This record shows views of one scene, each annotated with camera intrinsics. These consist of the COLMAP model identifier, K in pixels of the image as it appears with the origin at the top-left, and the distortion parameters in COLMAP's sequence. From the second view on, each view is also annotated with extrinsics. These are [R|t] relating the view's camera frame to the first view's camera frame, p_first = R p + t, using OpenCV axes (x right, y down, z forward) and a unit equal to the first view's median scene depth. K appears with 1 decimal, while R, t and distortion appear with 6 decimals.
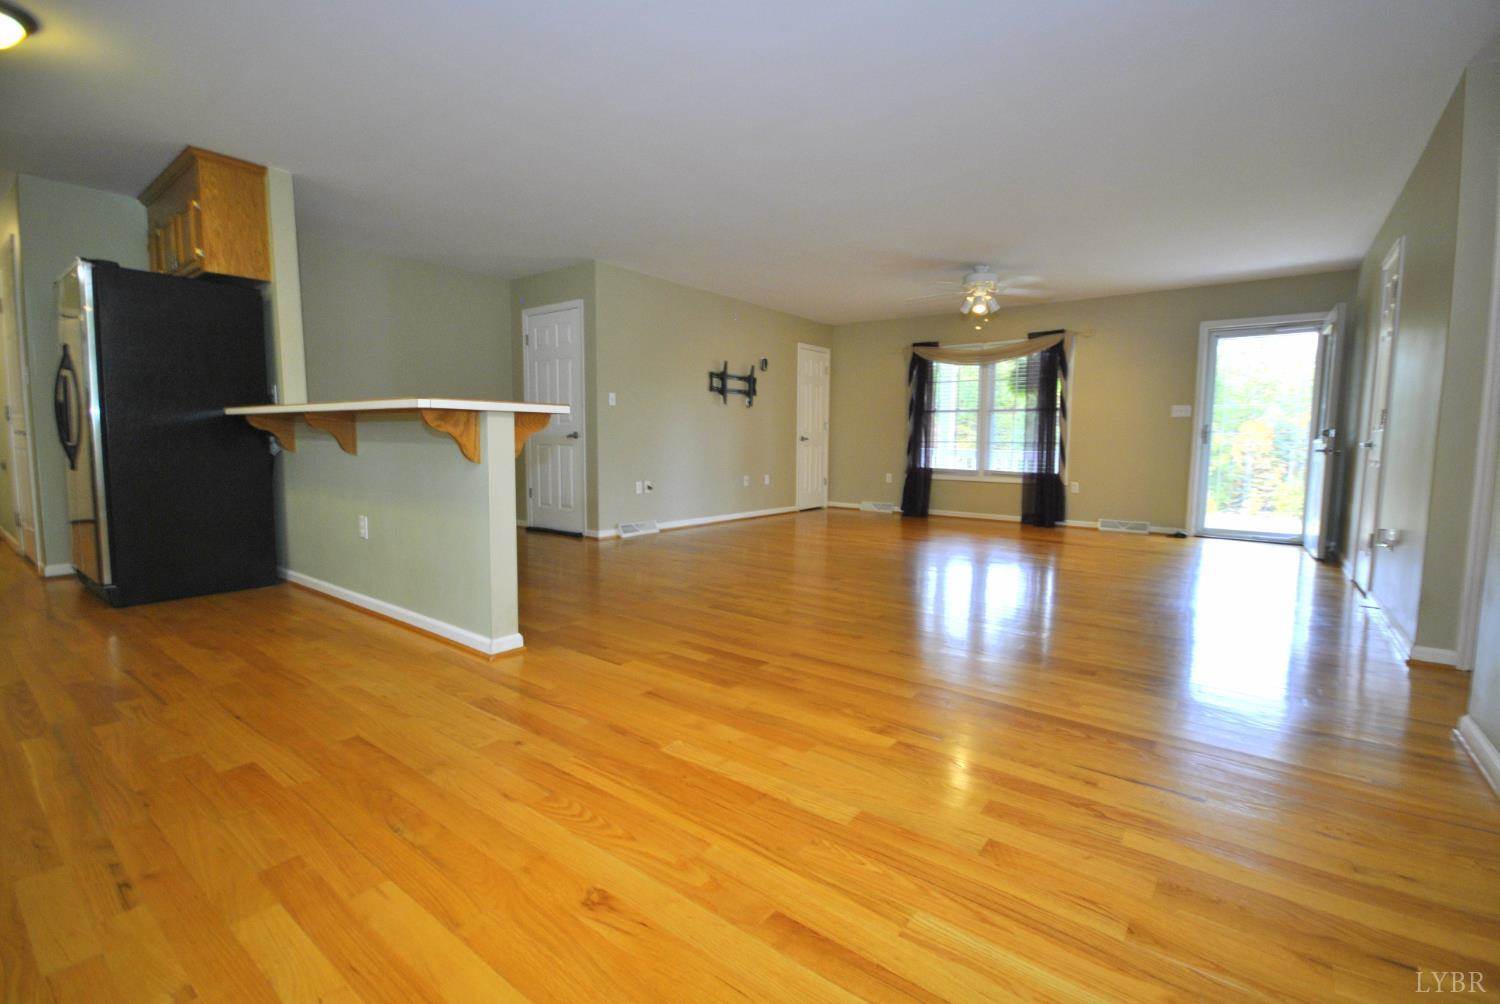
lens RADIAL K [[659.5, 0, 758.9], [0, 659.5, 497.3], [0, 0, 1]] dist [0.020490, -0.015096]
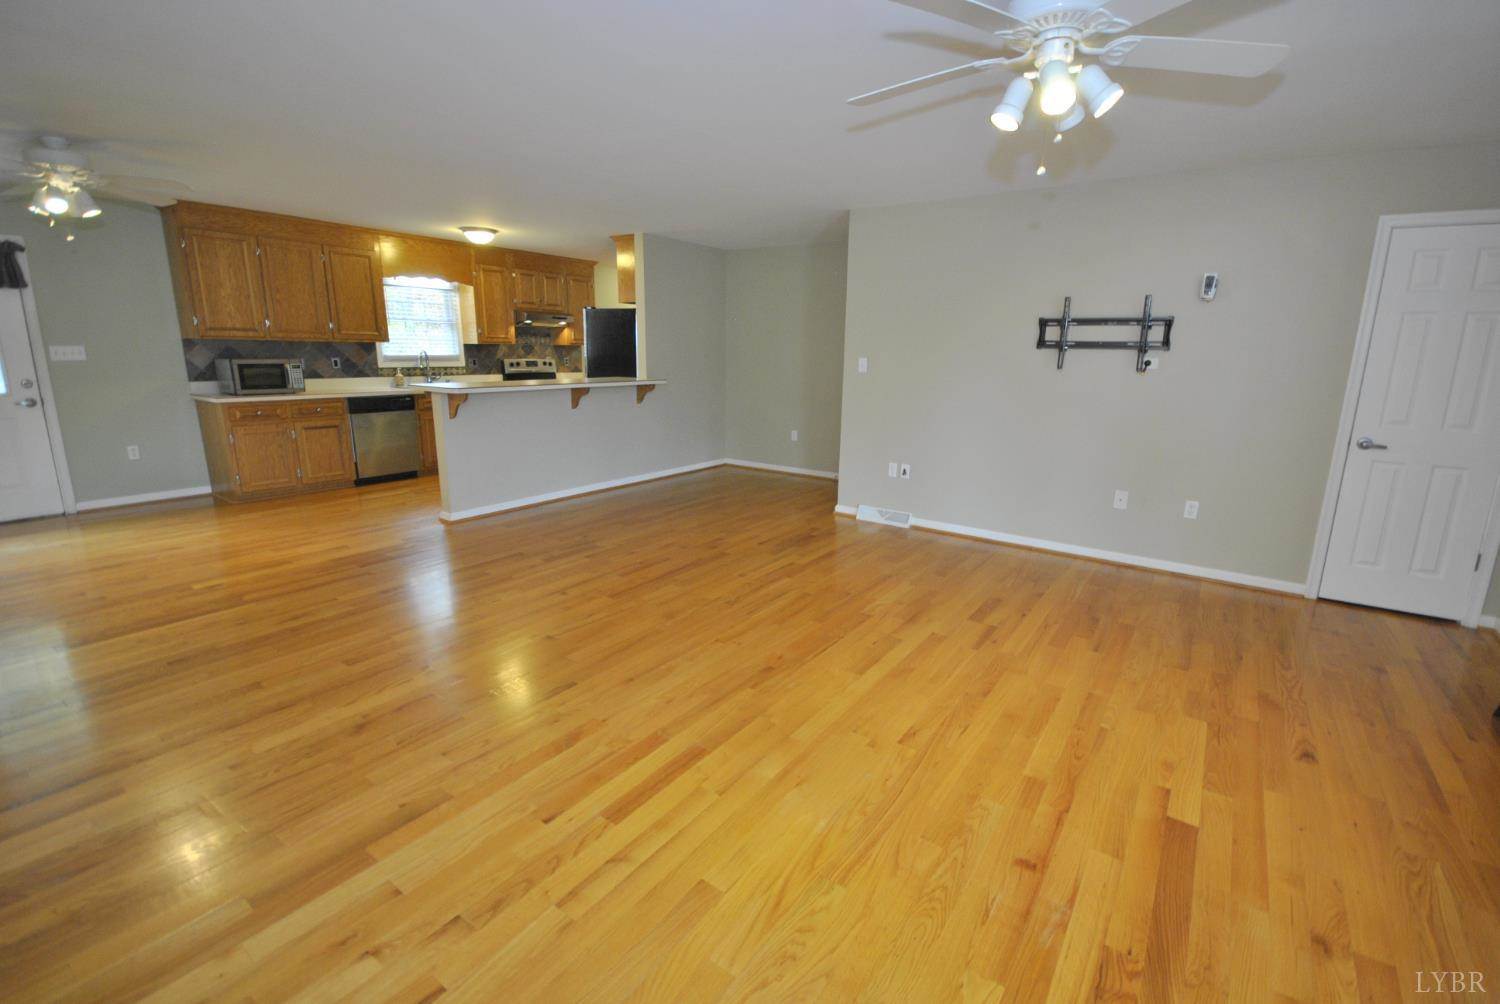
lens RADIAL K [[659.5, 0, 758.9], [0, 659.5, 497.3], [0, 0, 1]] dist [0.020490, -0.015096]
pose [[0.036023, 0.211136, -0.976793, 1.135754], [-0.104087, 0.972904, 0.206457, -0.241343], [0.993916, 0.094235, 0.057024, 1.376745]]
